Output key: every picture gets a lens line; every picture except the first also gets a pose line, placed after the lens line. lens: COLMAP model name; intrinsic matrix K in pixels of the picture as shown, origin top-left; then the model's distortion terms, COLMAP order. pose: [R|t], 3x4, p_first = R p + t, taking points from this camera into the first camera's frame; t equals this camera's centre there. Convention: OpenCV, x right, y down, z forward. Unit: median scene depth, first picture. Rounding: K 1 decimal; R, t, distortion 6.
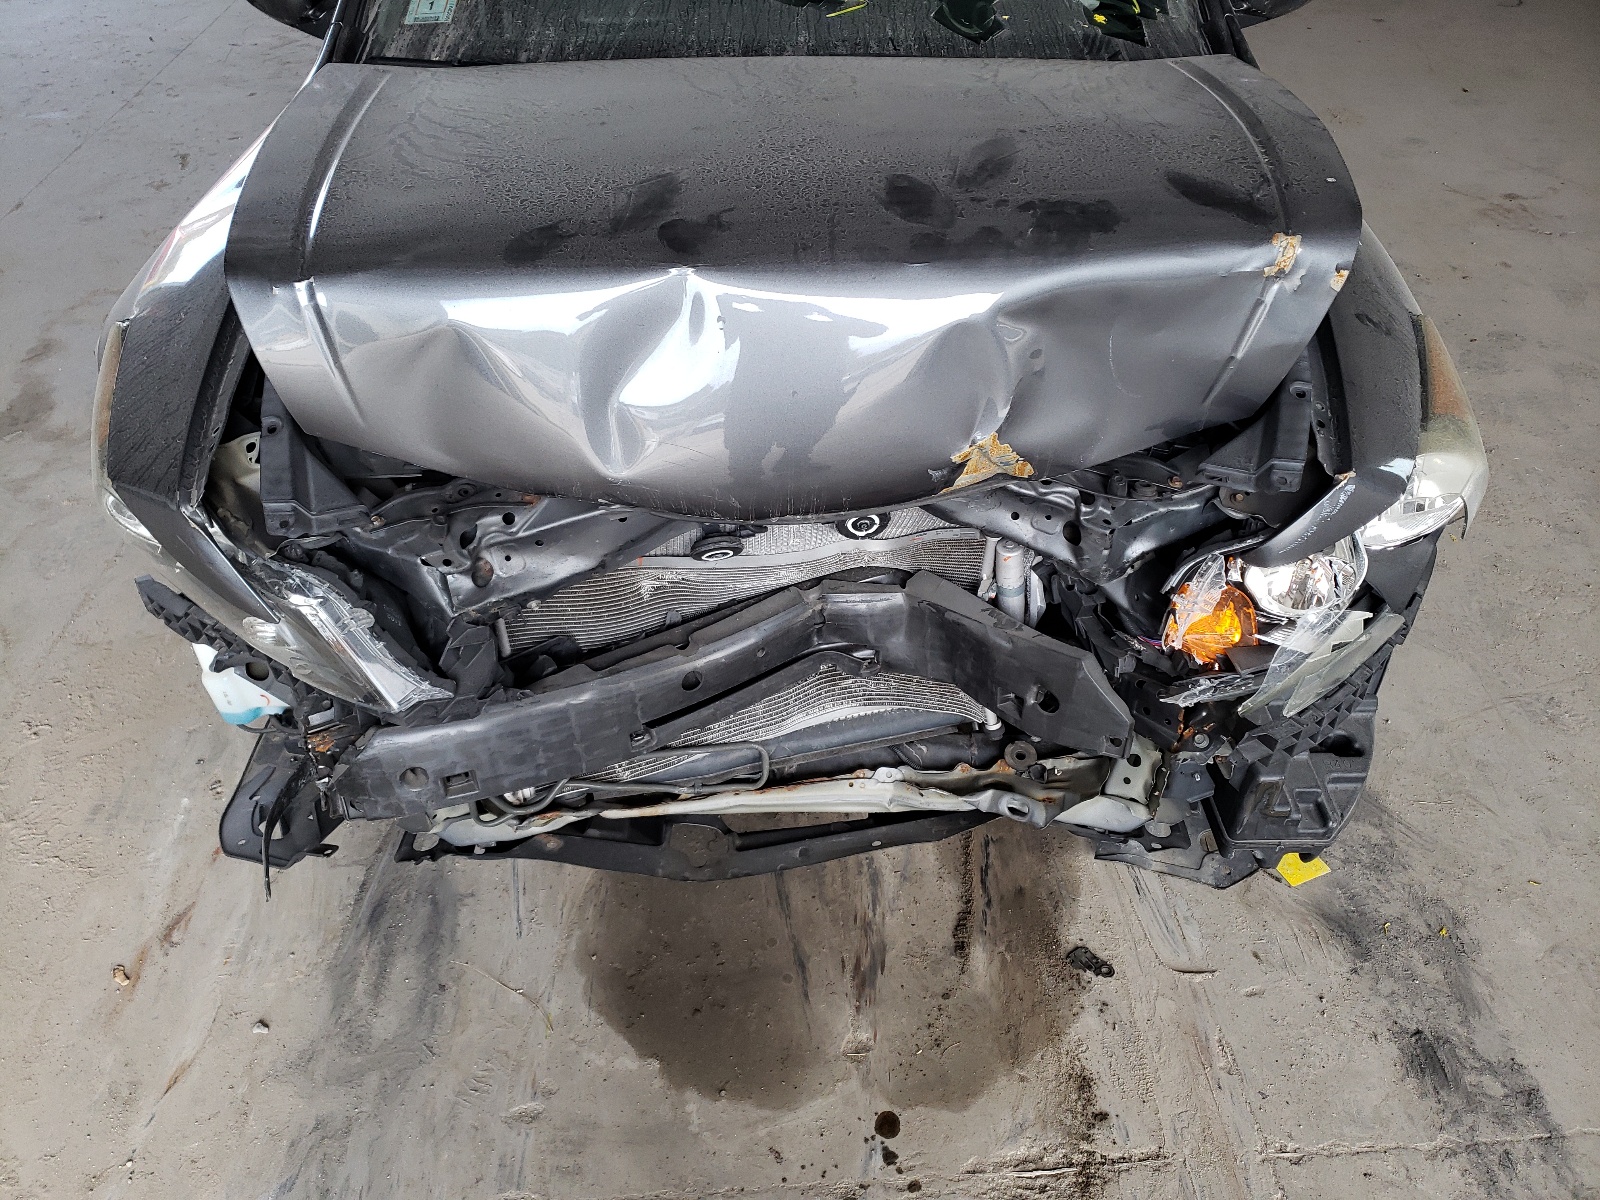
lens RADIAL K [[1274.1, 0, 783.7], [0, 1274.1, 574.3], [0, 0, 1]] dist [0.016857, -0.001696]
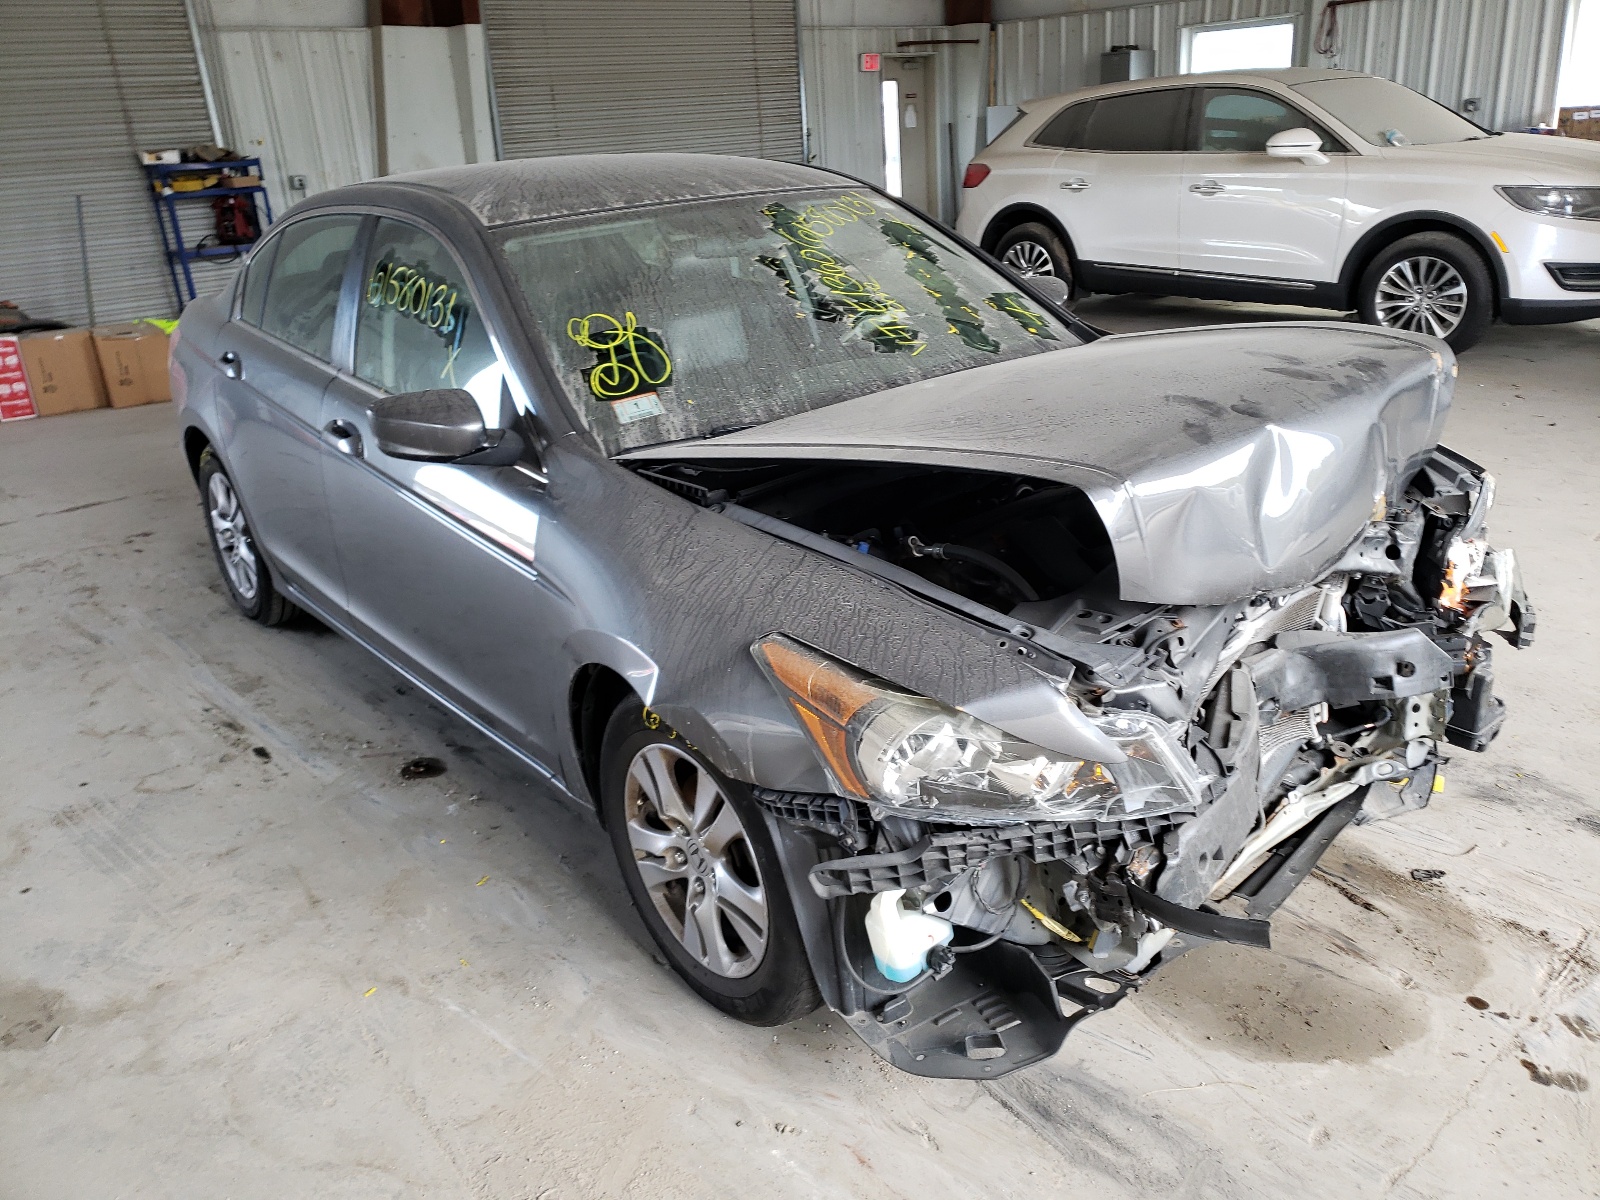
lens RADIAL K [[1235.0, 0, 820.7], [0, 1235.0, 614.1], [0, 0, 1]] dist [0.025188, 0.010309]
pose [[0.778930, -0.279389, 0.561436, -1.016016], [0.436588, 0.884276, -0.165672, -0.016339], [-0.450177, 0.374163, 0.810767, 0.082969]]
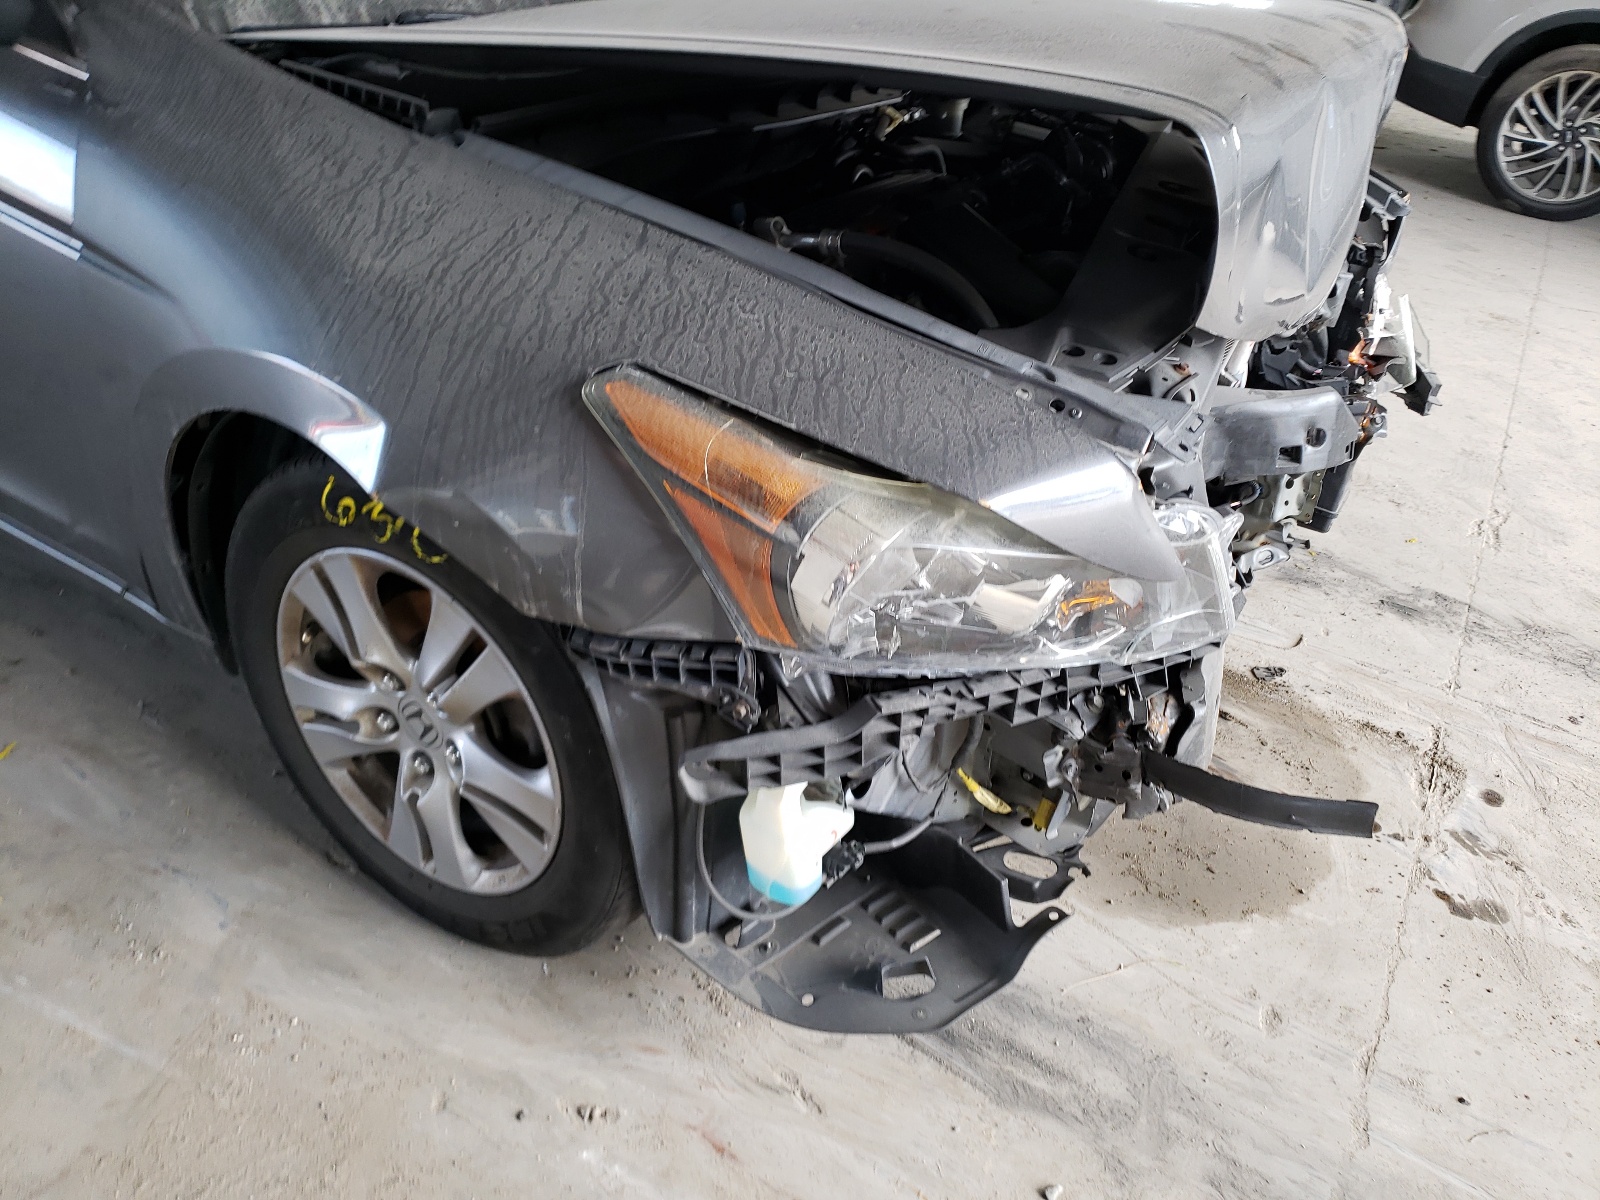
lens RADIAL K [[1235.0, 0, 820.7], [0, 1235.0, 614.1], [0, 0, 1]] dist [0.025188, 0.010309]
pose [[0.549041, -0.407084, 0.729956, -0.891467], [0.439874, 0.883367, 0.161785, -0.138388], [-0.710679, 0.232262, 0.664070, 0.517928]]
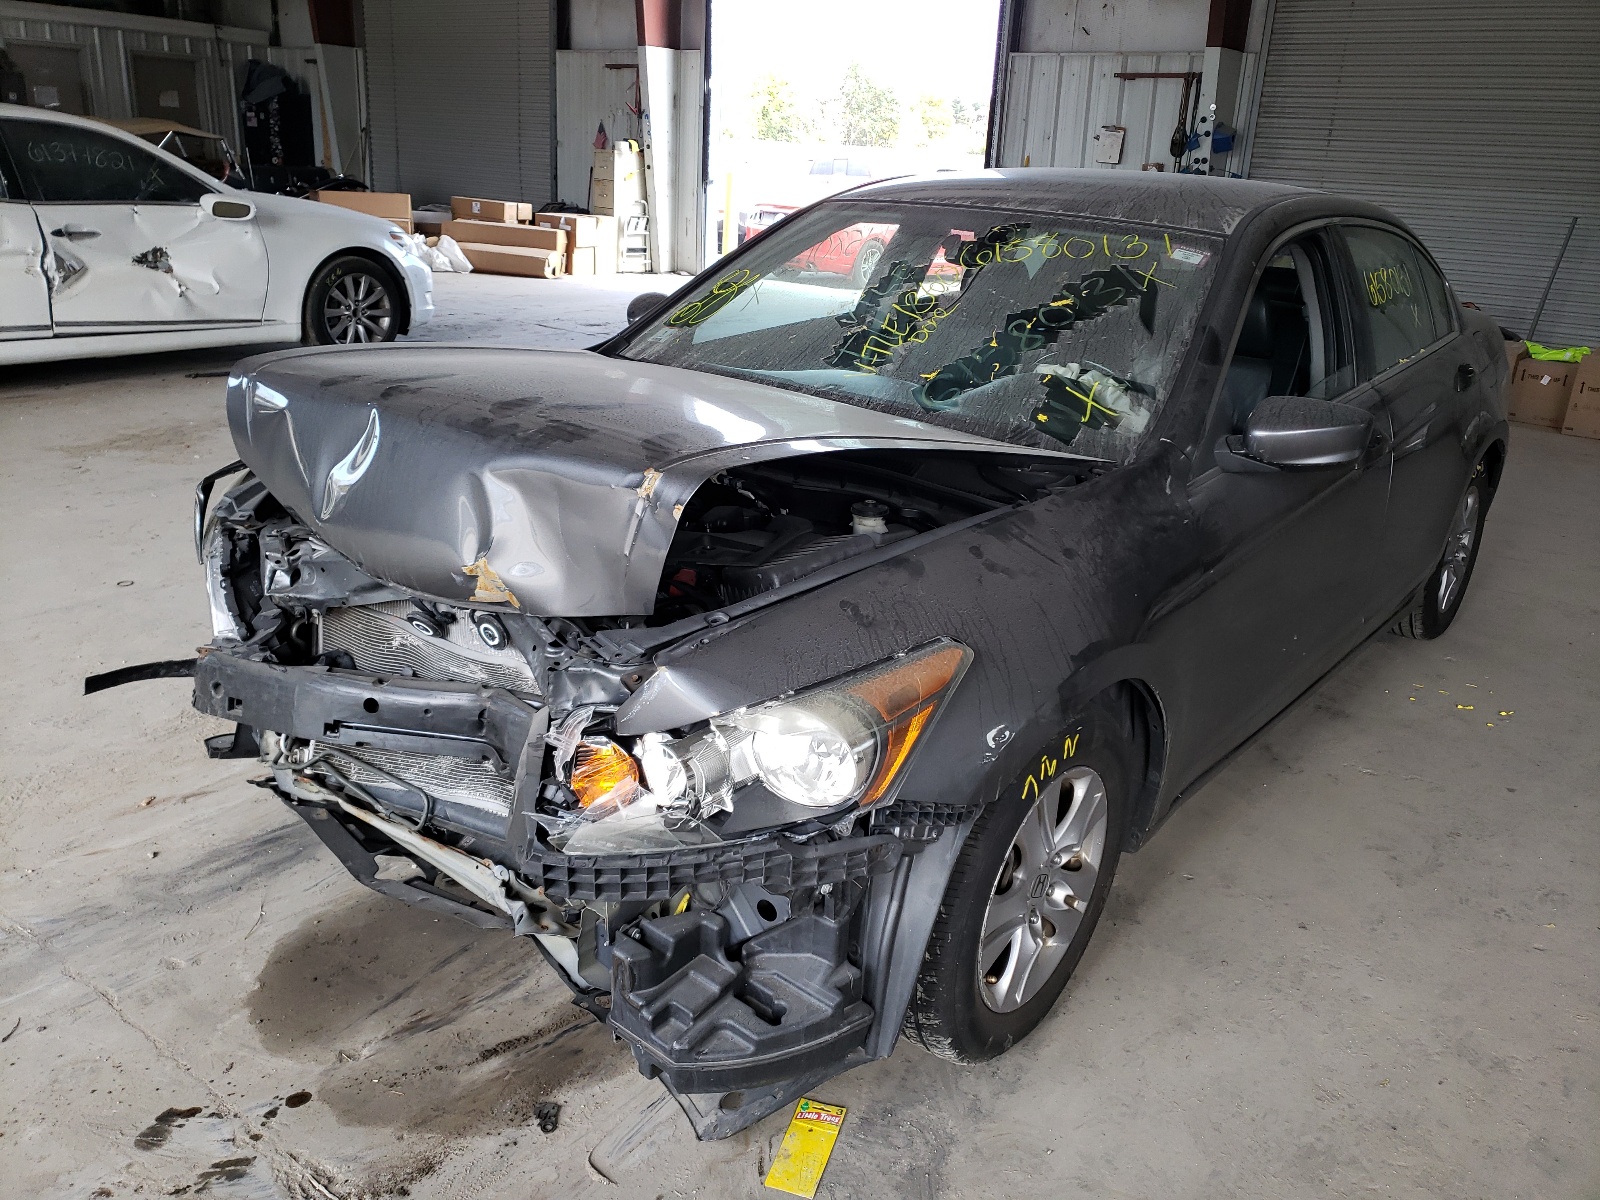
lens RADIAL K [[1235.0, 0, 820.7], [0, 1235.0, 614.1], [0, 0, 1]] dist [0.025188, 0.010309]
pose [[0.756668, 0.272809, -0.594162, 0.967000], [-0.451413, 0.875396, -0.172939, 0.007837], [0.472948, 0.399070, 0.785534, 0.114220]]
